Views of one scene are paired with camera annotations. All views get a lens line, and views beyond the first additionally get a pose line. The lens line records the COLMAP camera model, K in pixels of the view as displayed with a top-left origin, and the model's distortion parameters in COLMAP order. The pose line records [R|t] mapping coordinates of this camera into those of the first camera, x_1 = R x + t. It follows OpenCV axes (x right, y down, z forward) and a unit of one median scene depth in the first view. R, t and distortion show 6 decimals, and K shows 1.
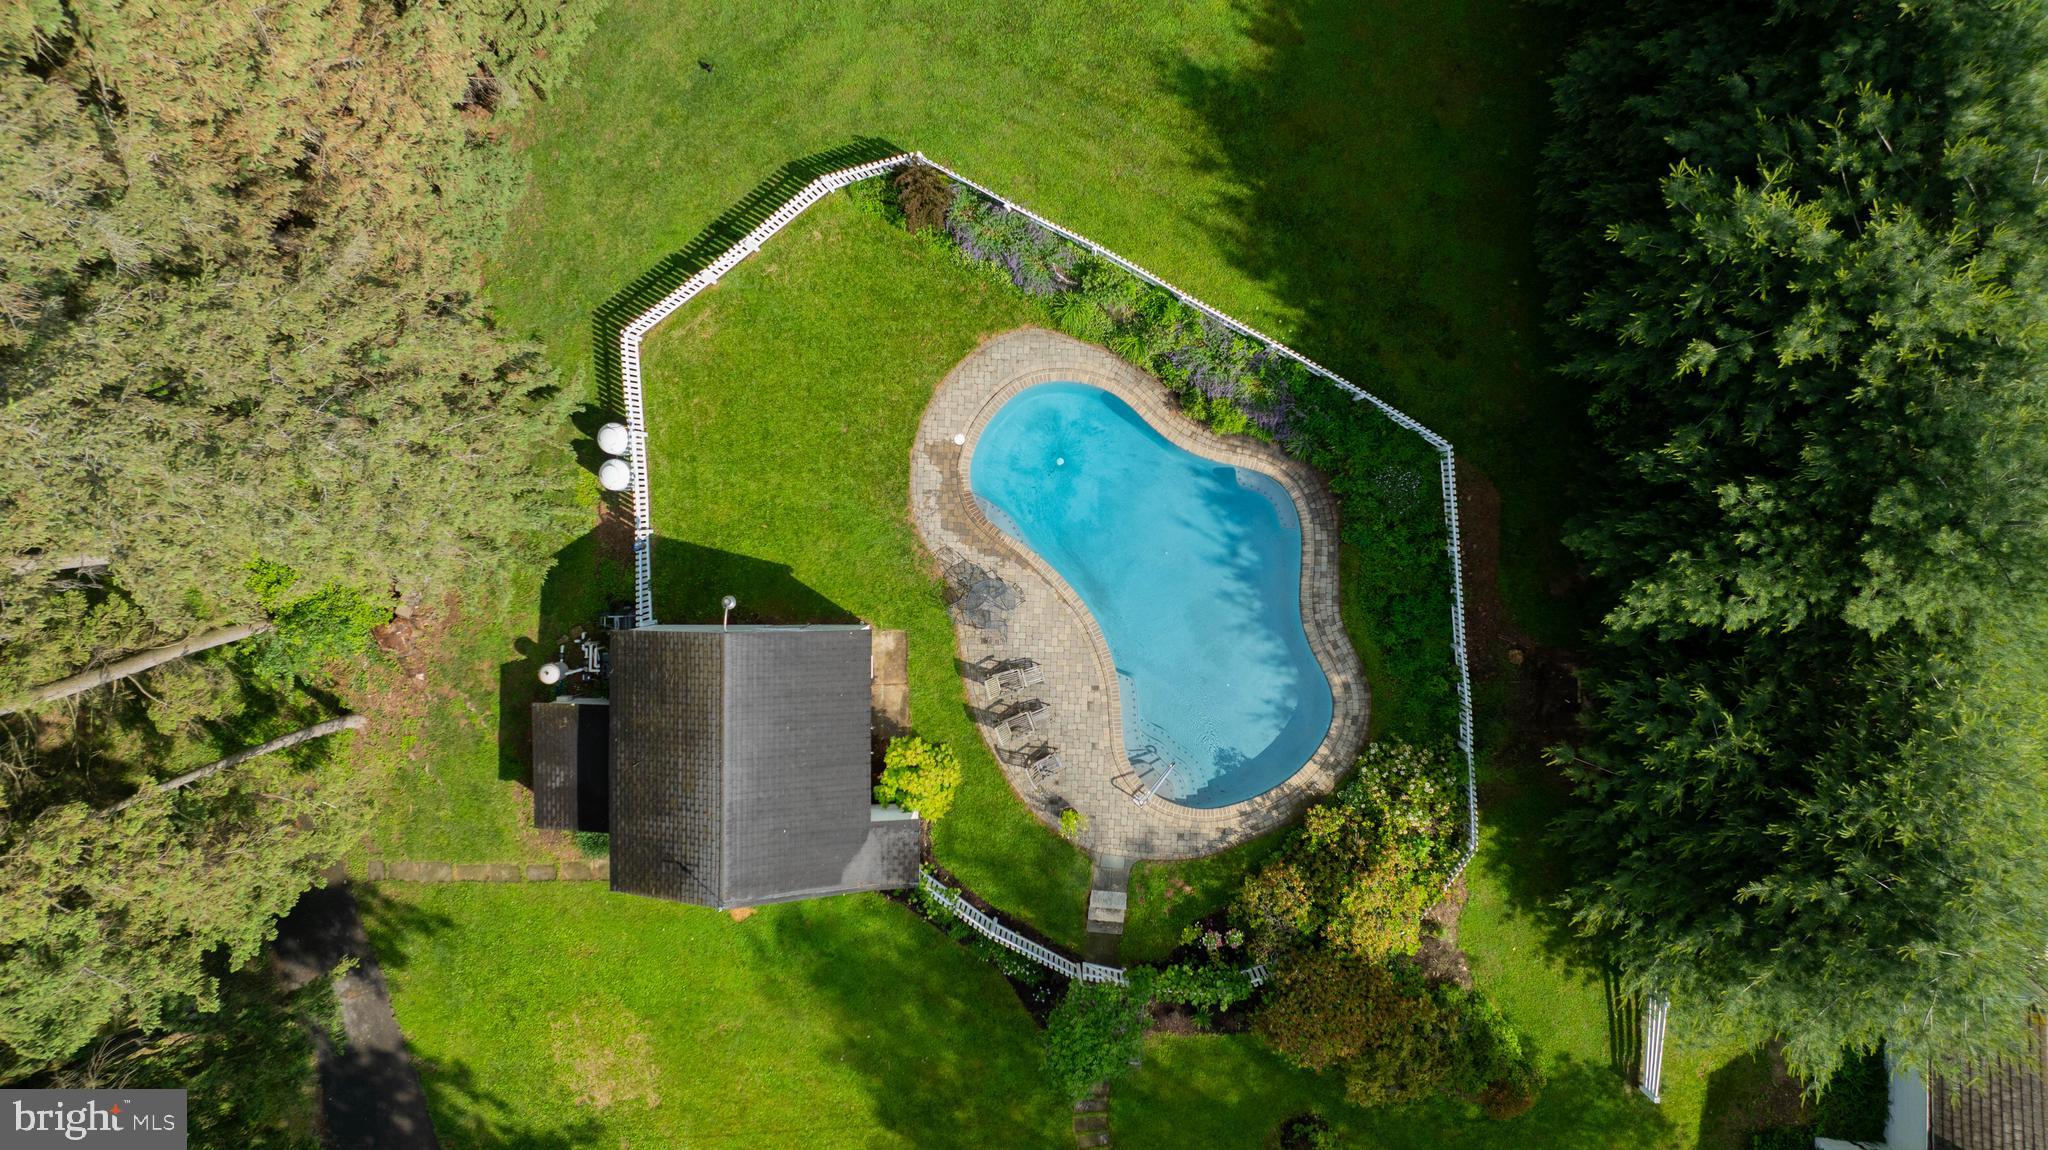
lens RADIAL K [[1443.8, 0, 1014.1], [0, 1443.8, 570.3], [0, 0, 1]] dist [-0.025499, 0.016179]
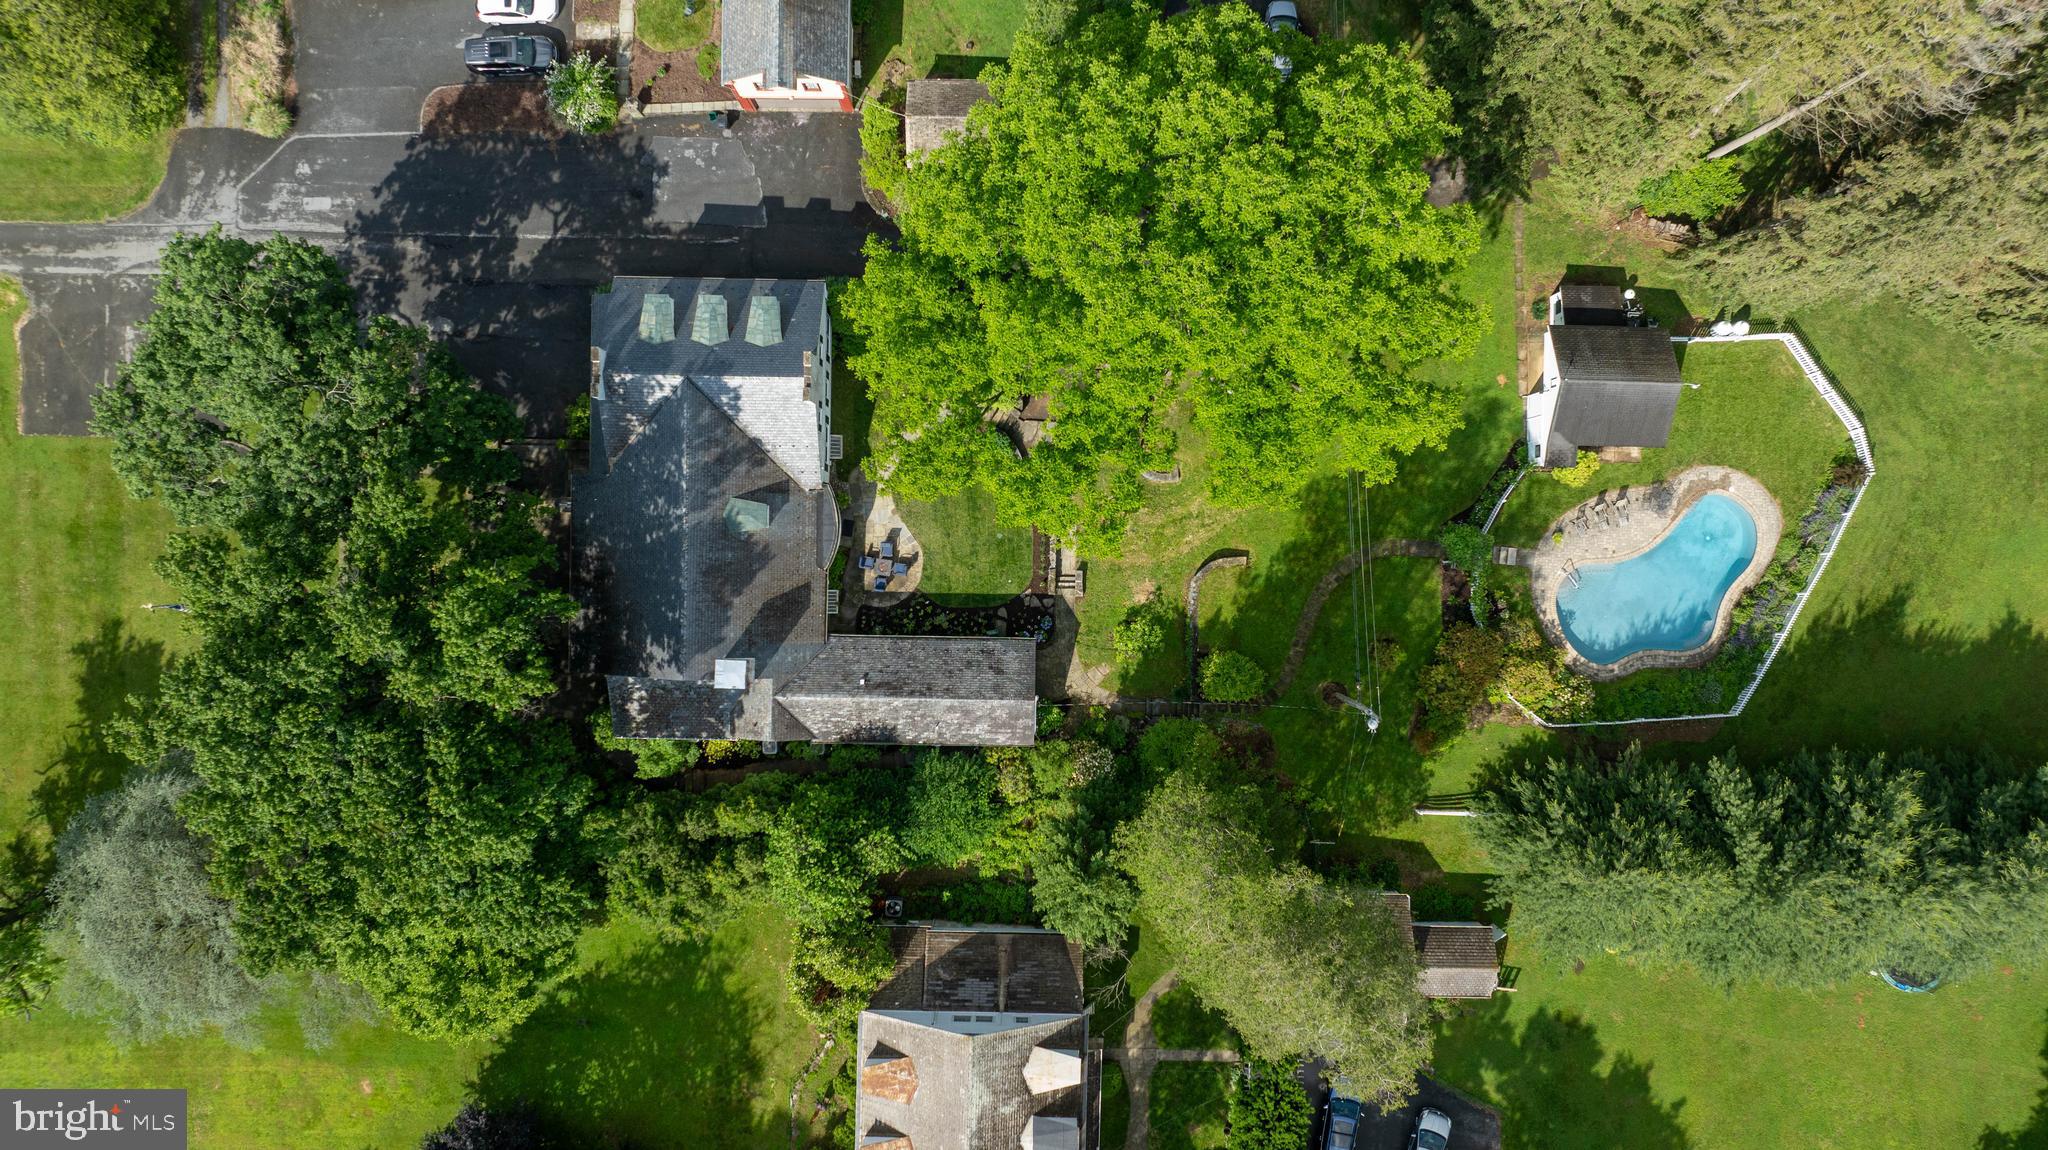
lens RADIAL K [[1443.8, 0, 1021.2], [0, 1443.8, 580.2], [0, 0, 1]] dist [-0.025499, 0.016179]
pose [[-0.016492, 0.999824, 0.008898, 0.093119], [-0.999702, -0.016328, -0.018143, 0.982329], [-0.017994, -0.009195, 0.999796, -1.083184]]
